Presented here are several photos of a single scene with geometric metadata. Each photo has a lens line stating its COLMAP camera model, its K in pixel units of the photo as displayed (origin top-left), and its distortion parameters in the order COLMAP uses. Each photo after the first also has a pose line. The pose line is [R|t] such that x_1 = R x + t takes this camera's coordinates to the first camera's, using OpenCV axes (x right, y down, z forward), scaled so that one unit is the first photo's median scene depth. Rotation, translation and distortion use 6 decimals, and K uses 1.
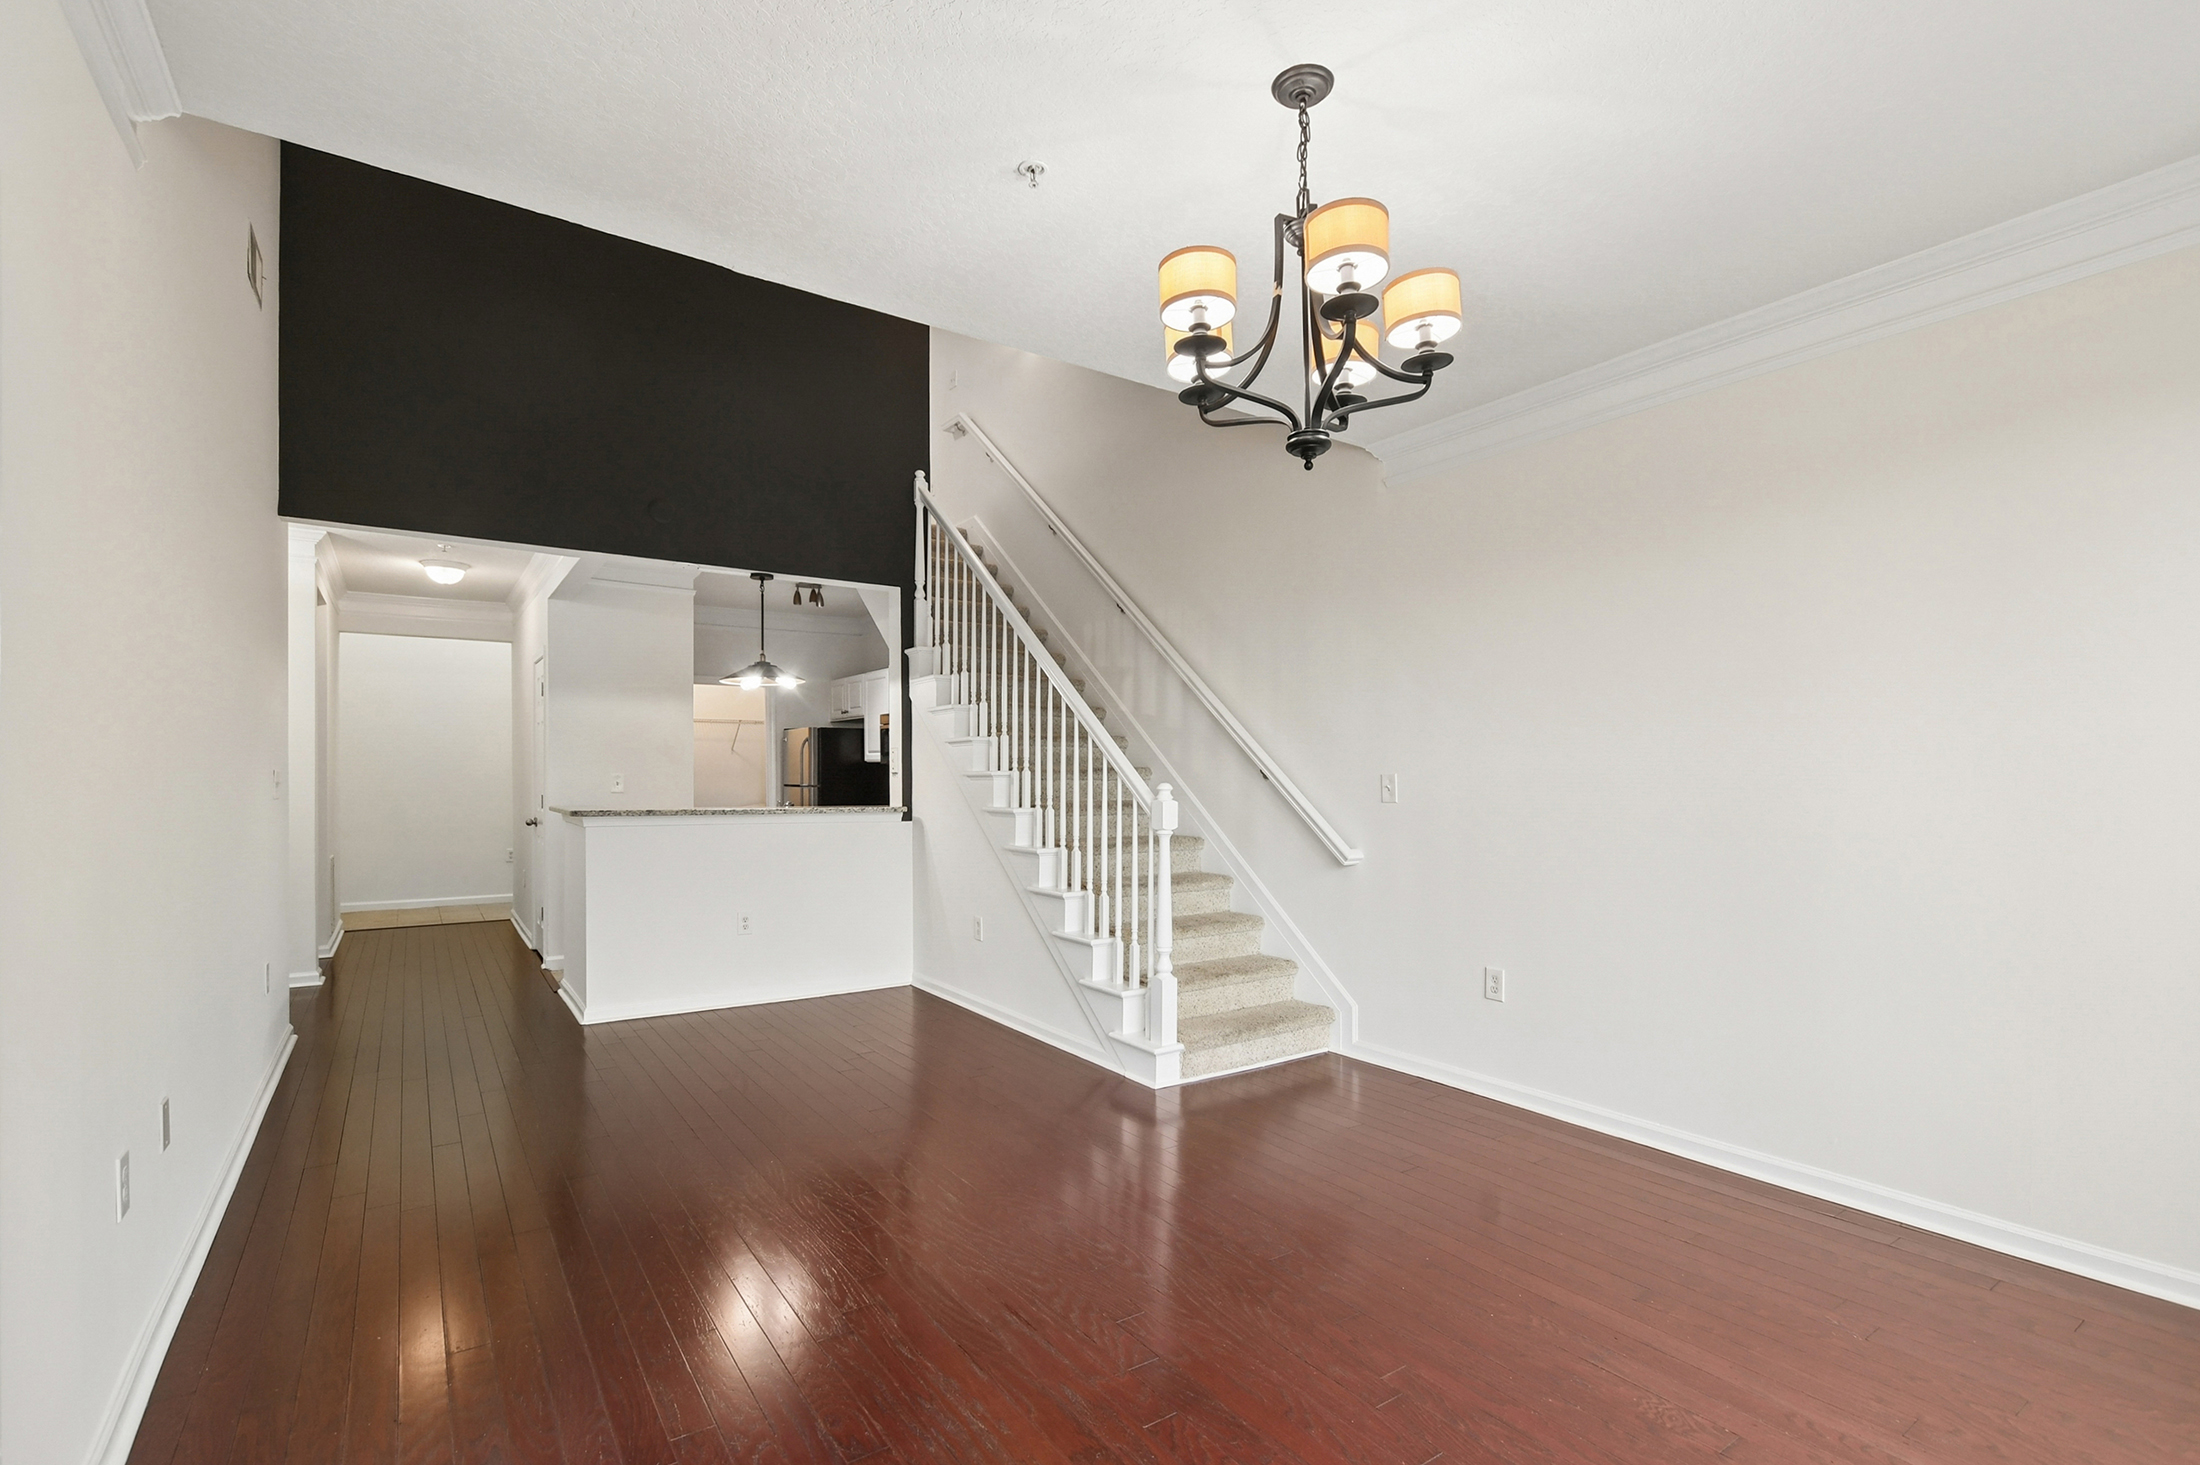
lens RADIAL K [[1004.1, 0, 1119.8], [0, 1004.1, 773.6], [0, 0, 1]] dist [-0.005189, -0.000760]
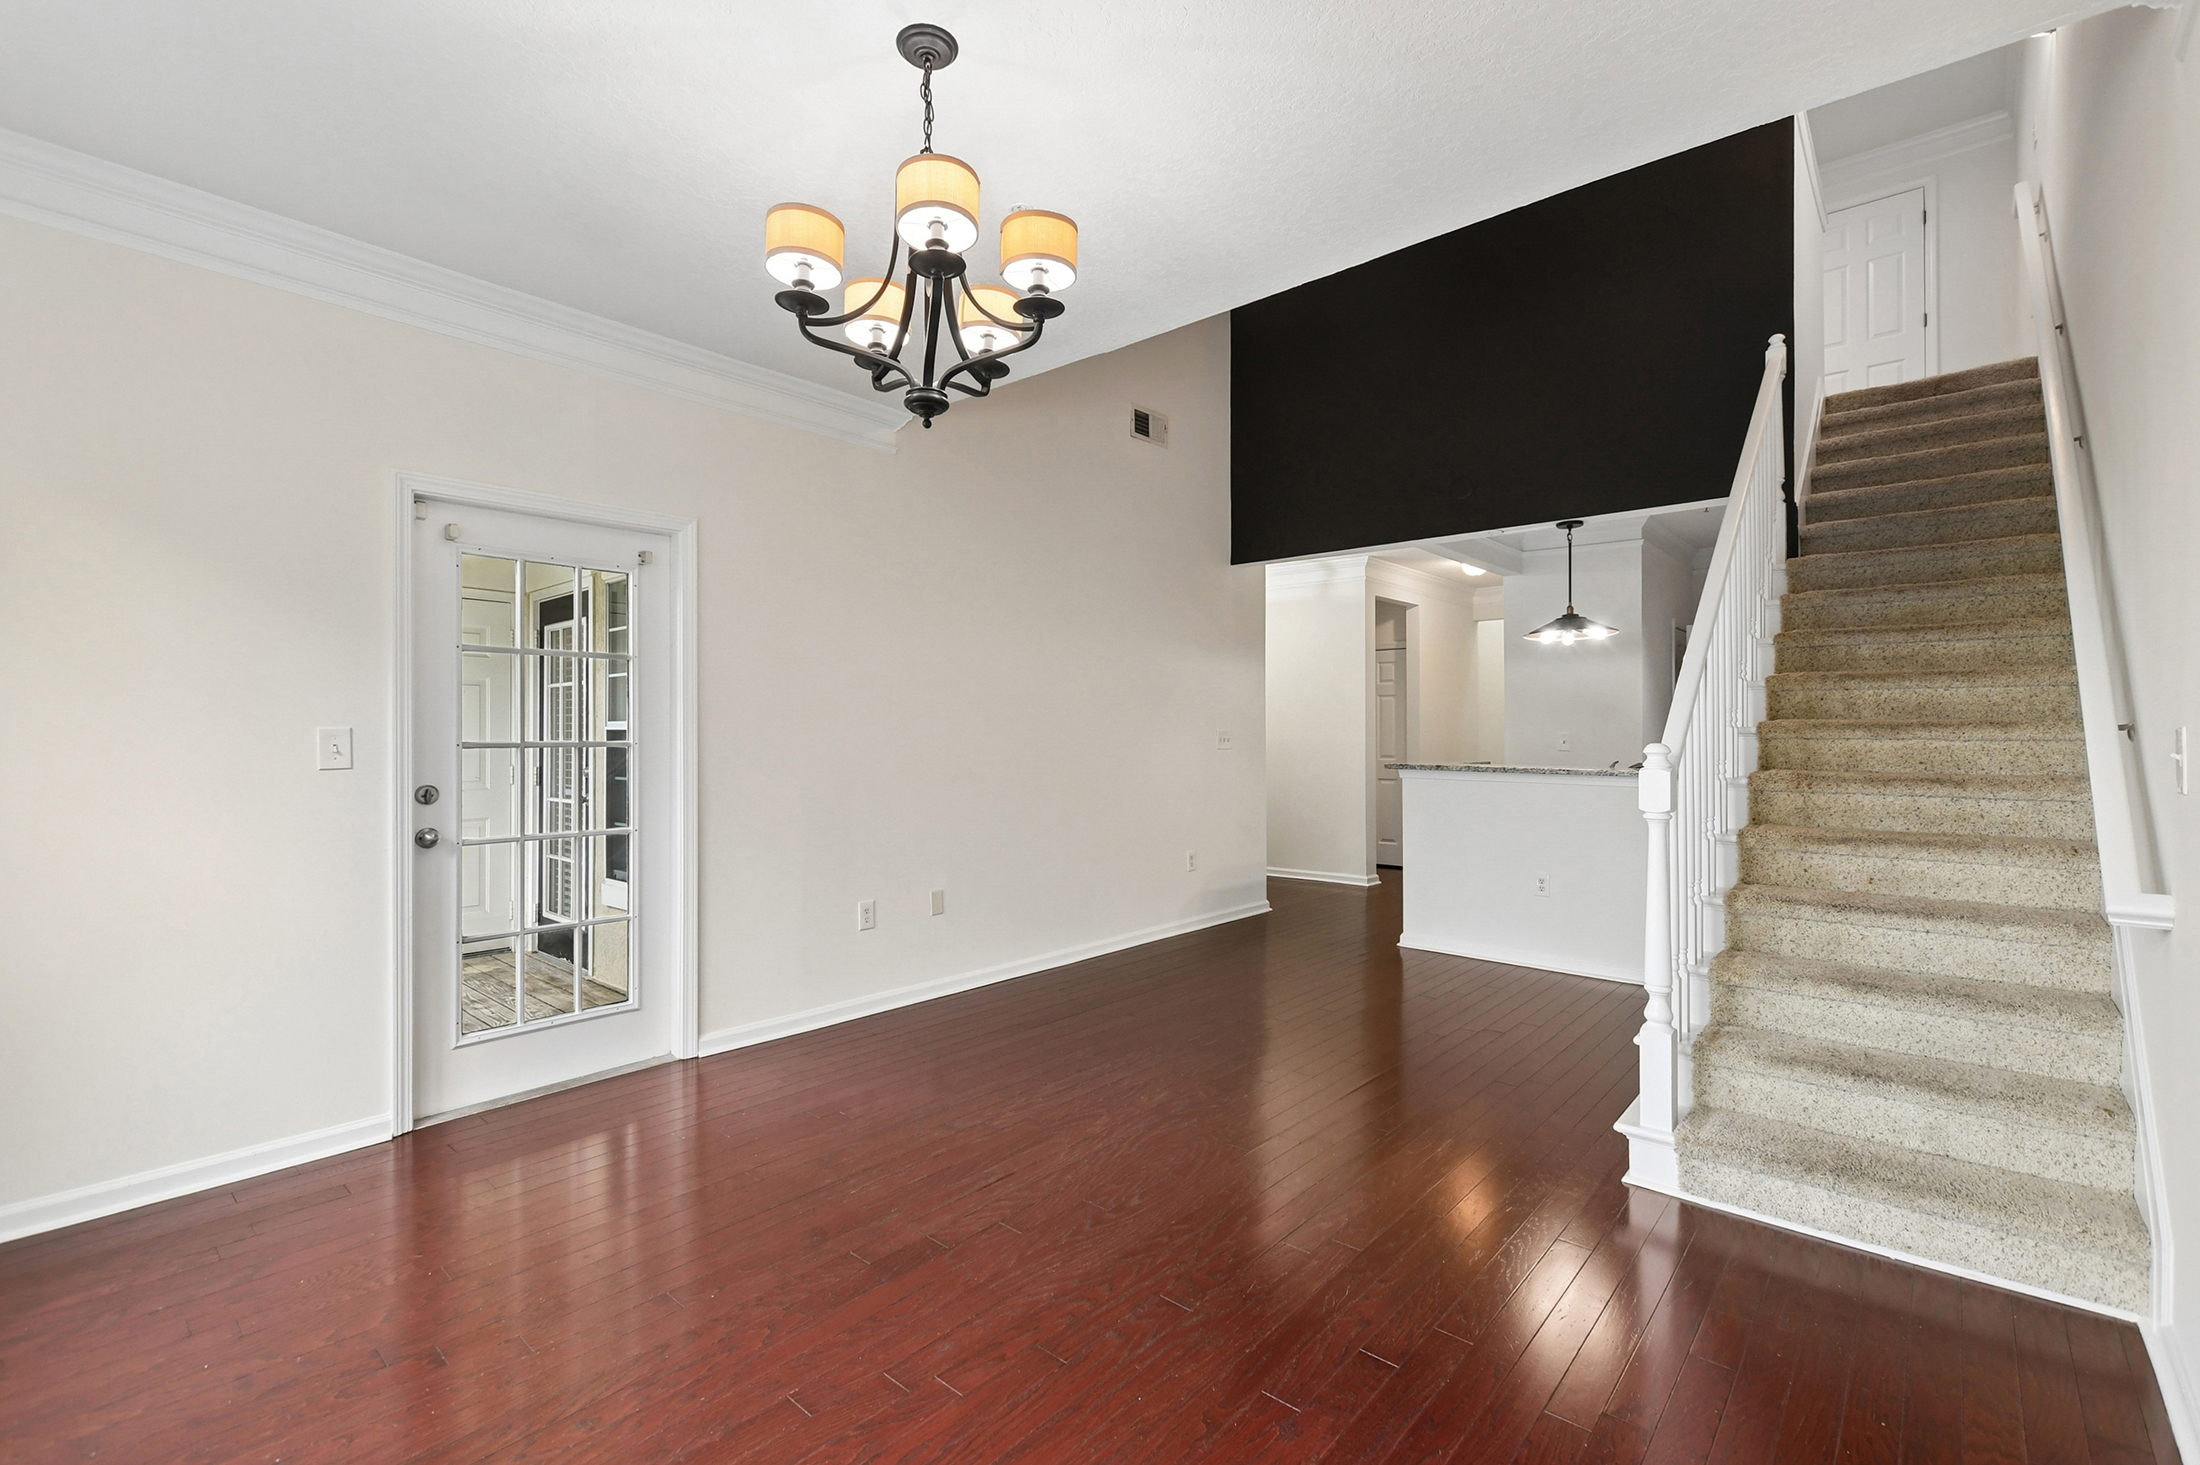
lens RADIAL K [[968.2, 0, 1098.6], [0, 968.2, 740.0], [0, 0, 1]] dist [0.009972, -0.003795]
pose [[0.233879, 0.004812, -0.972254, 0.411057], [0.000433, 0.999987, 0.005053, 0.002907], [0.972266, -0.001603, 0.233874, 0.330477]]
